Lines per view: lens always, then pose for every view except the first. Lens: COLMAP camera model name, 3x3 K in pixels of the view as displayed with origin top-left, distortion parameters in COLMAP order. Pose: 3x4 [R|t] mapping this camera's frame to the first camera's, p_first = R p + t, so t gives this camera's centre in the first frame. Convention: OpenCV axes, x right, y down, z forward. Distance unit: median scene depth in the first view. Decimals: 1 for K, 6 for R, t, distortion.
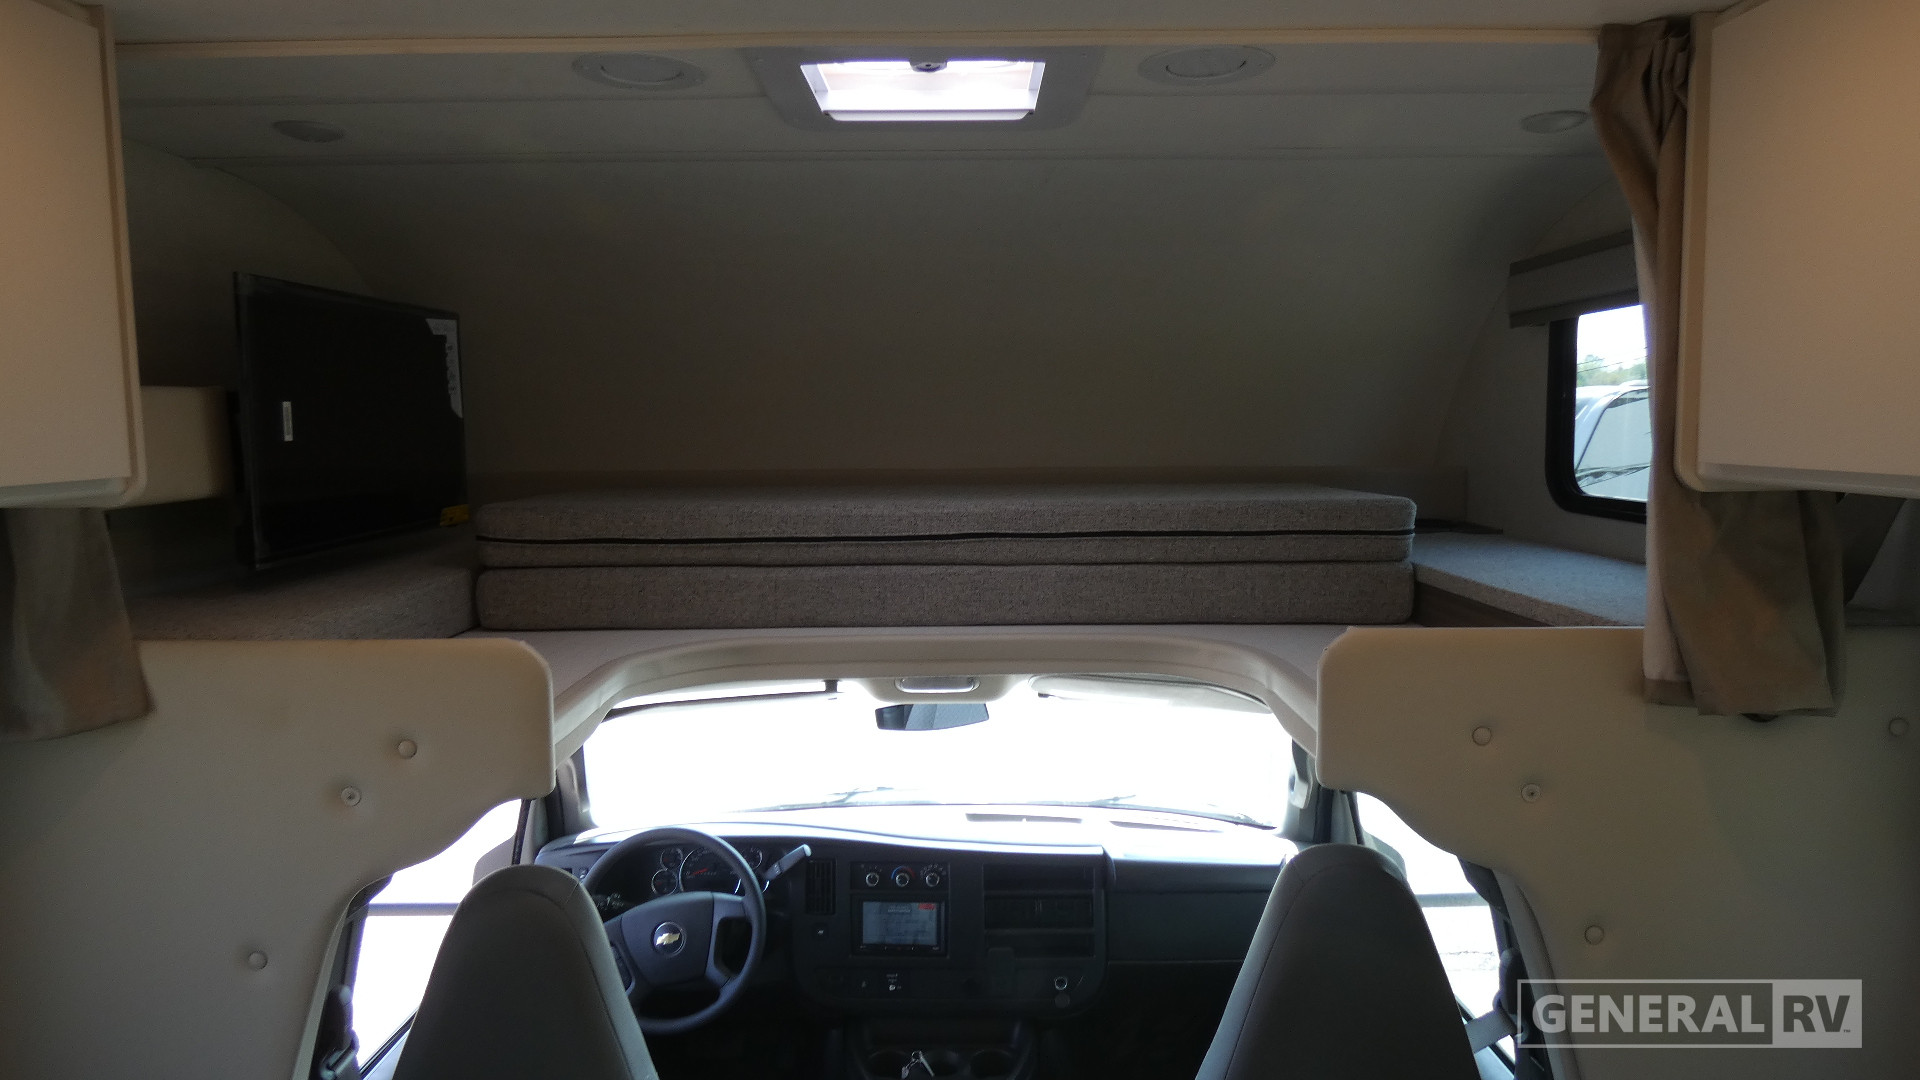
lens RADIAL K [[1151.7, 0, 958.7], [0, 1151.7, 531.9], [0, 0, 1]] dist [-0.002952, -0.005299]
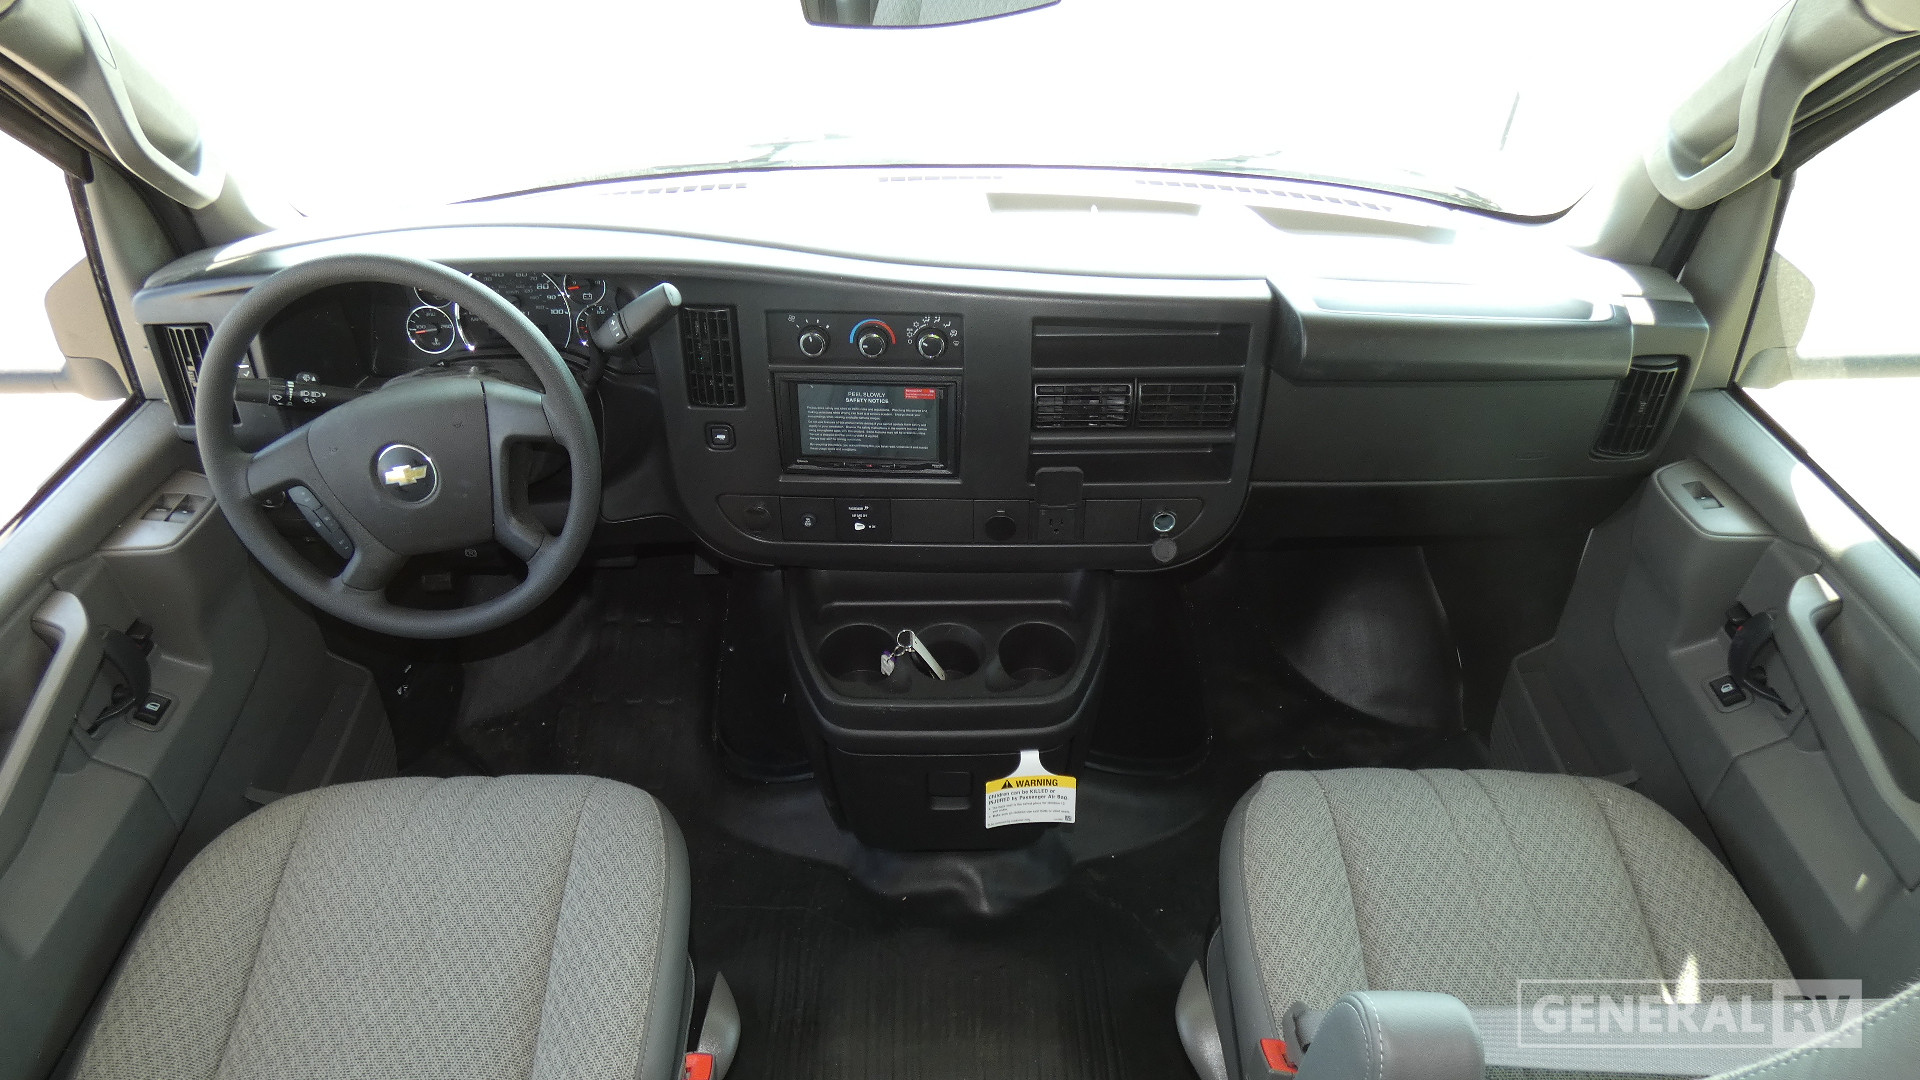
lens RADIAL K [[1151.7, 0, 958.0], [0, 1151.7, 542.7], [0, 0, 1]] dist [-0.002952, -0.005299]
pose [[0.999760, -0.002698, 0.021730, -0.023434], [-0.009857, 0.830686, 0.556654, 0.096471], [-0.019552, -0.556735, 0.830460, 0.558496]]
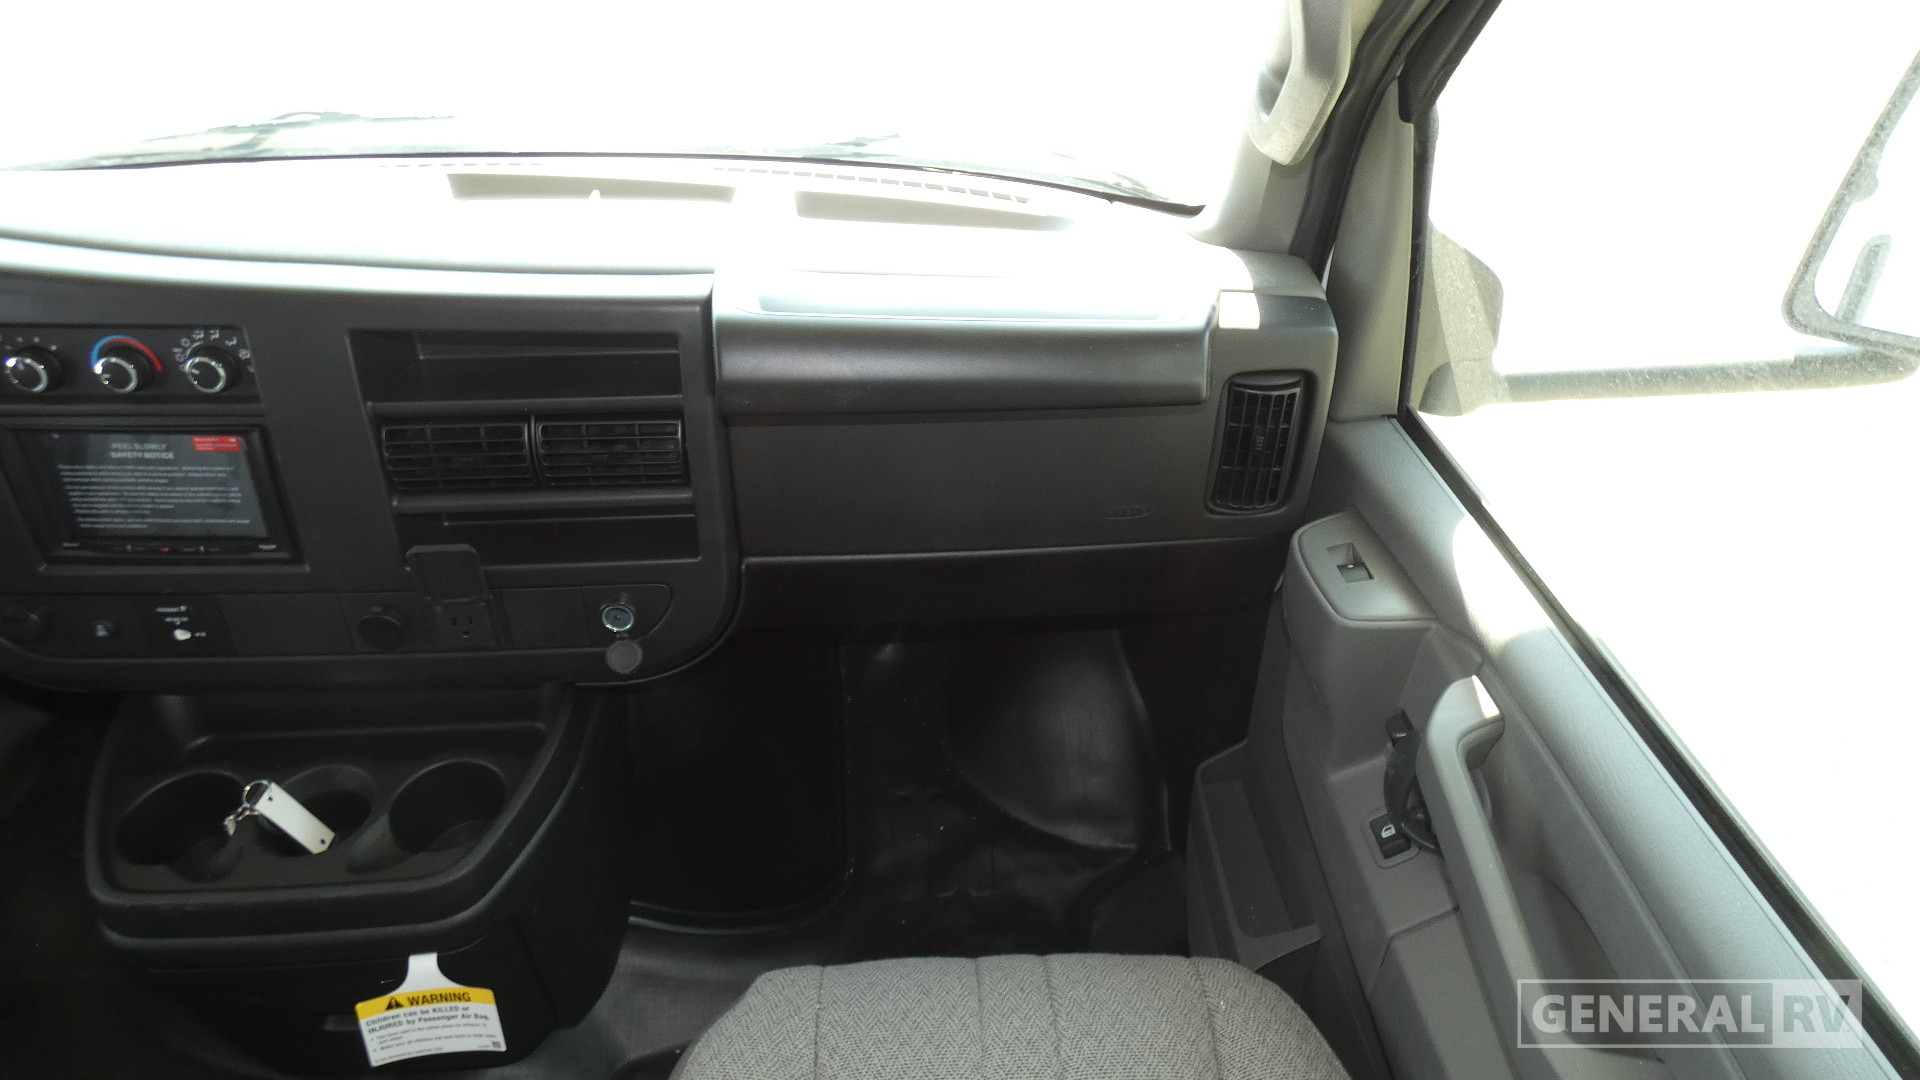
lens RADIAL K [[1151.7, 0, 966.7], [0, 1151.7, 539.0], [0, 0, 1]] dist [-0.002952, -0.005299]
pose [[0.996198, -0.024913, 0.083477, 0.182578], [-0.022148, 0.854321, 0.519273, 0.169572], [-0.084253, -0.519148, 0.850522, 0.698338]]
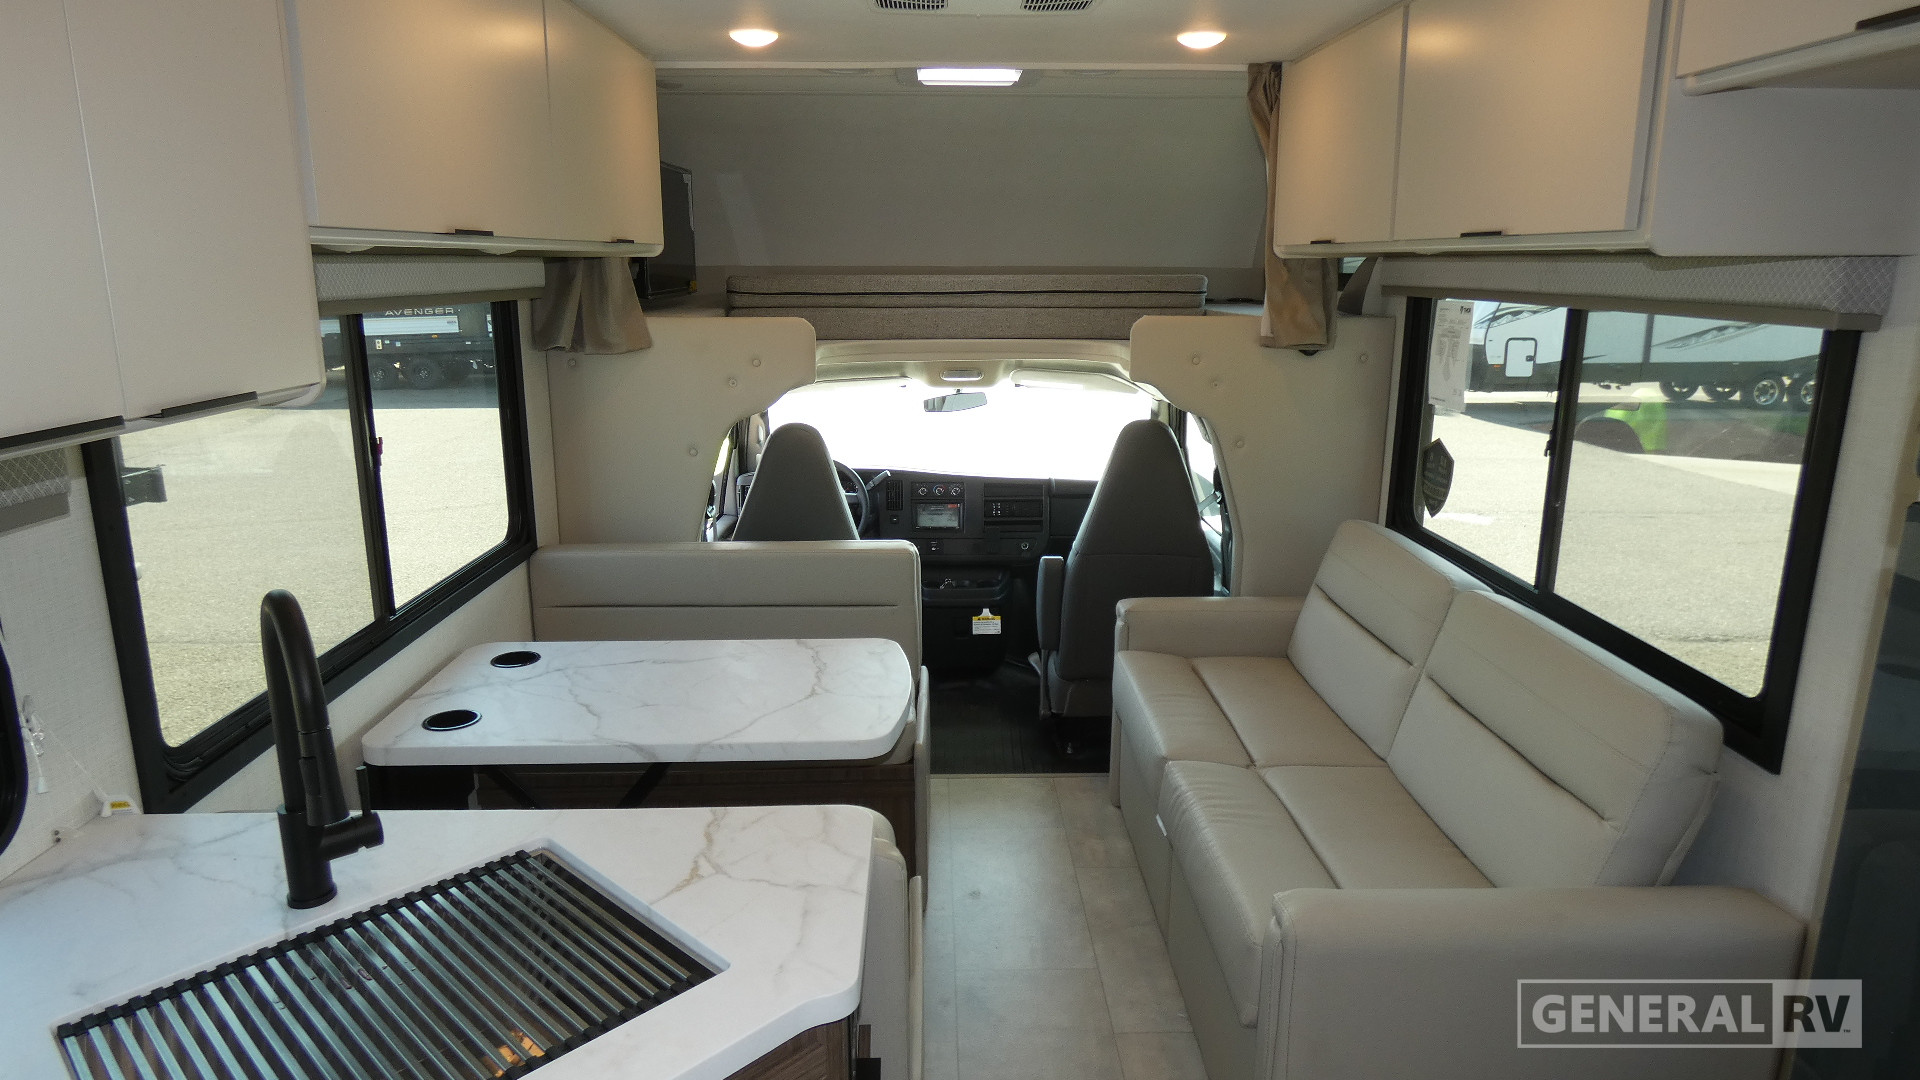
lens RADIAL K [[1151.7, 0, 968.7], [0, 1151.7, 539.4], [0, 0, 1]] dist [-0.002952, -0.005299]
pose [[0.999379, 0.001323, 0.035211, -0.070307], [-0.006189, 0.990350, 0.138453, 0.129502], [-0.034688, -0.138585, 0.989743, -0.877312]]
